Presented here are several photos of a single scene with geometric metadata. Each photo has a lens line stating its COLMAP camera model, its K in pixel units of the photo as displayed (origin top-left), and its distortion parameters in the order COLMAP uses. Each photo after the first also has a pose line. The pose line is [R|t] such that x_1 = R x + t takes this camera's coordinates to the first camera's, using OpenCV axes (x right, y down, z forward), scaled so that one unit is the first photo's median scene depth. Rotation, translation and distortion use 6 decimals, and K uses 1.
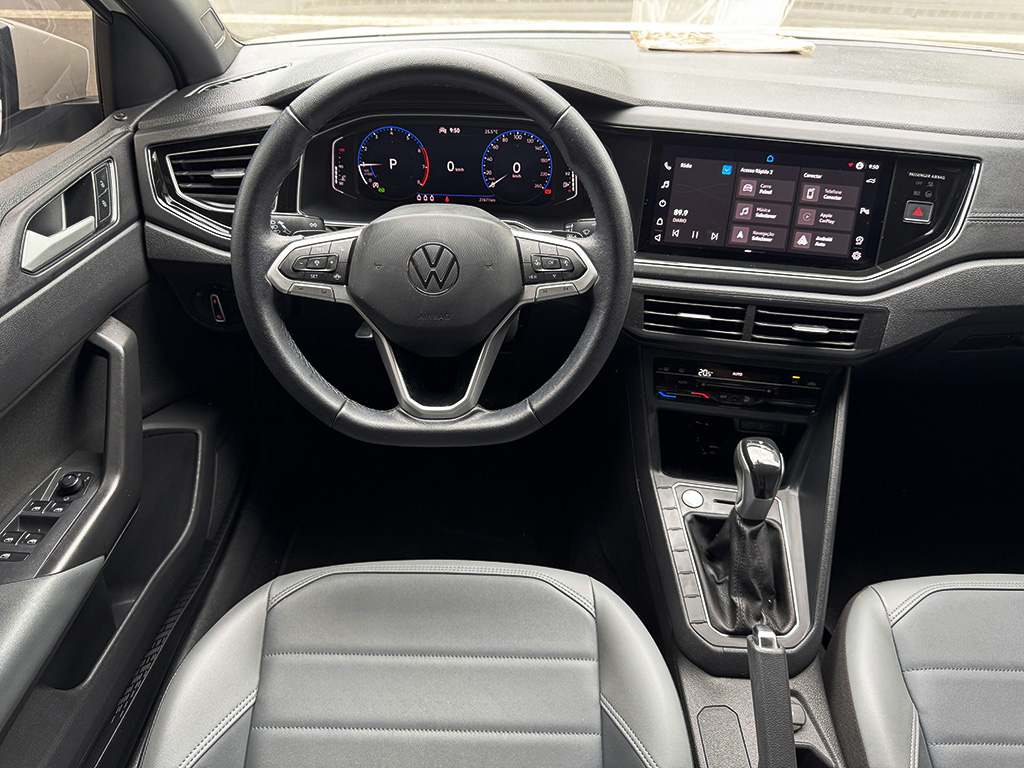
lens RADIAL K [[727.7, 0, 514.8], [0, 727.7, 382.2], [0, 0, 1]] dist [0.197648, -0.353160]
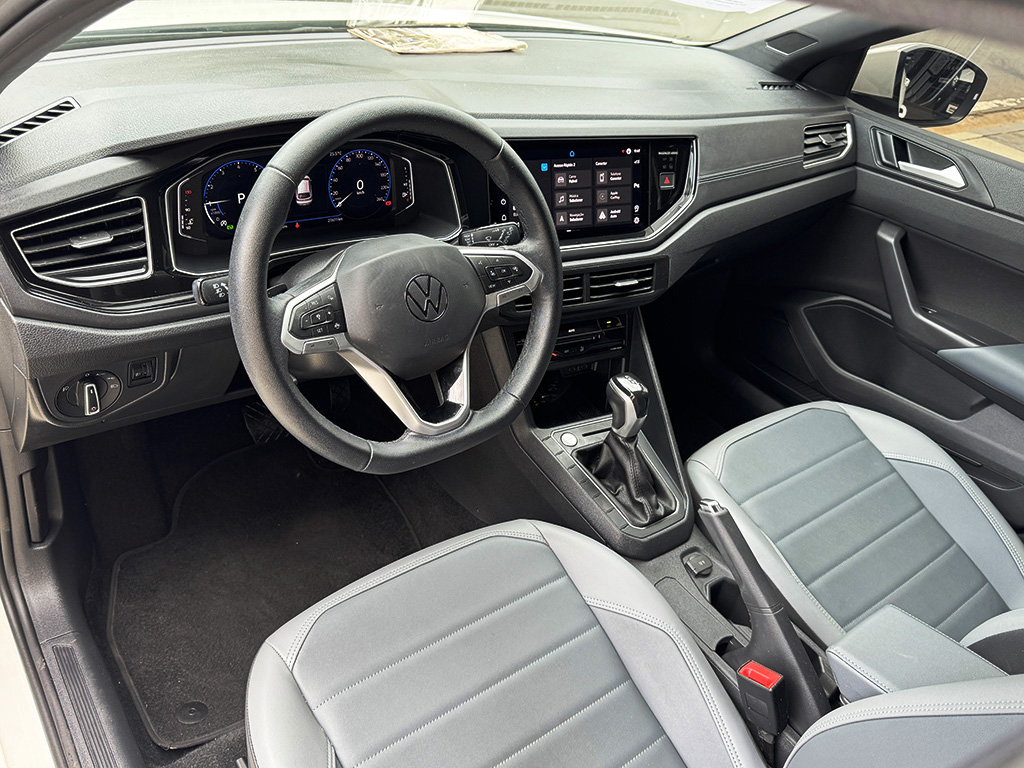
lens RADIAL K [[793.4, 0, 512.0], [0, 793.4, 384.0], [0, 0, 1]] dist [0.248435, -0.392679]
pose [[0.796169, -0.271037, 0.540975, -0.554824], [0.250564, 0.961487, 0.112958, -0.107999], [-0.550757, 0.045616, 0.833418, -0.040693]]
